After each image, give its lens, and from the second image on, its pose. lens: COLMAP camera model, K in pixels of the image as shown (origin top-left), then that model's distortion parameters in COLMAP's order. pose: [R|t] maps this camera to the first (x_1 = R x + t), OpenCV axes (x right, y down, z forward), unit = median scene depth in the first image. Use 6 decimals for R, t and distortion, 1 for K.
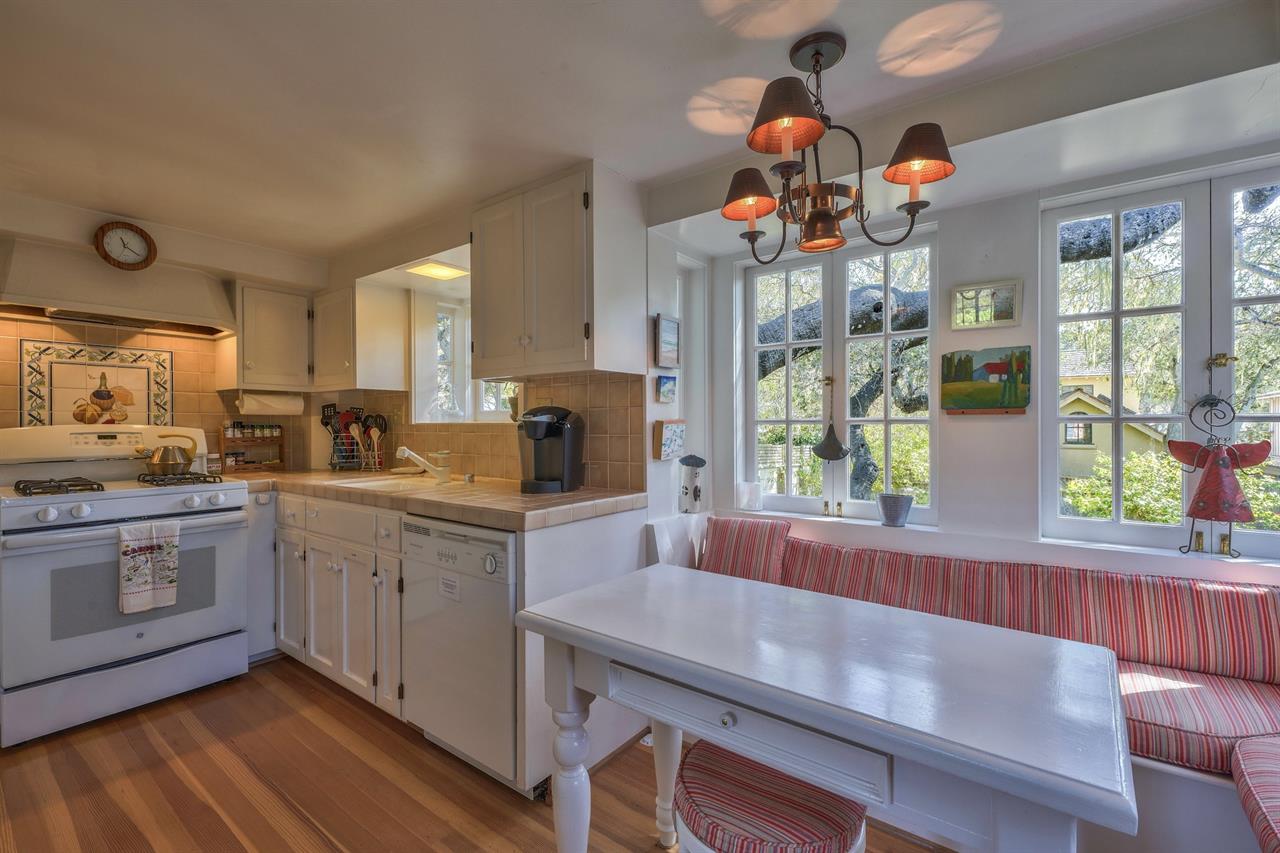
lens RADIAL K [[563.4, 0, 640.0], [0, 563.4, 426.5], [0, 0, 1]] dist [0.003431, 0.000318]
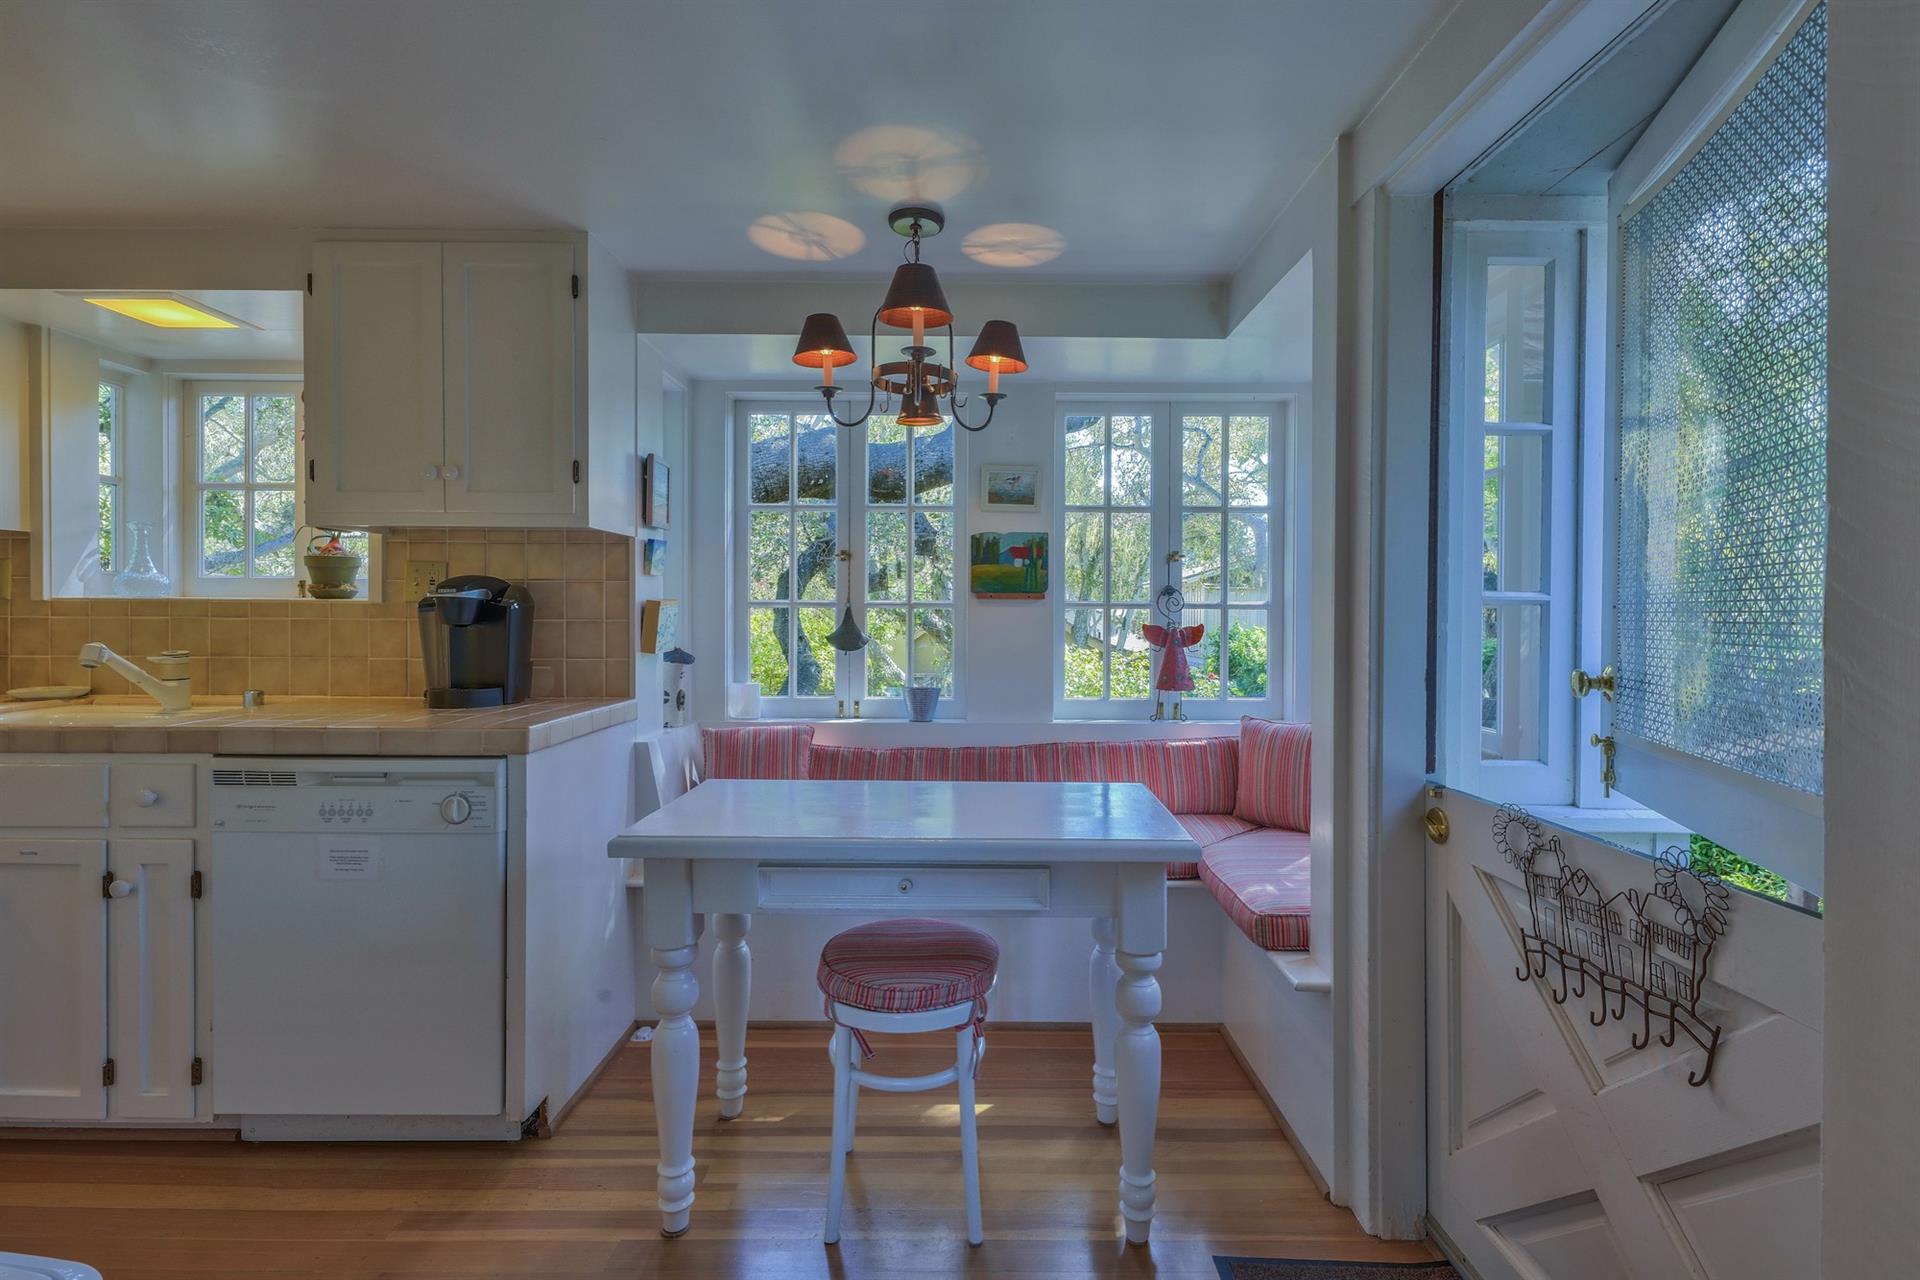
lens RADIAL K [[954.3, 0, 957.4], [0, 954.3, 622.0], [0, 0, 1]] dist [-0.002359, -0.000336]
pose [[0.789429, 0.001245, 0.613840, -0.420678], [-0.005516, 0.999972, 0.005066, 0.009623], [-0.613817, -0.007386, 0.789414, -0.225534]]
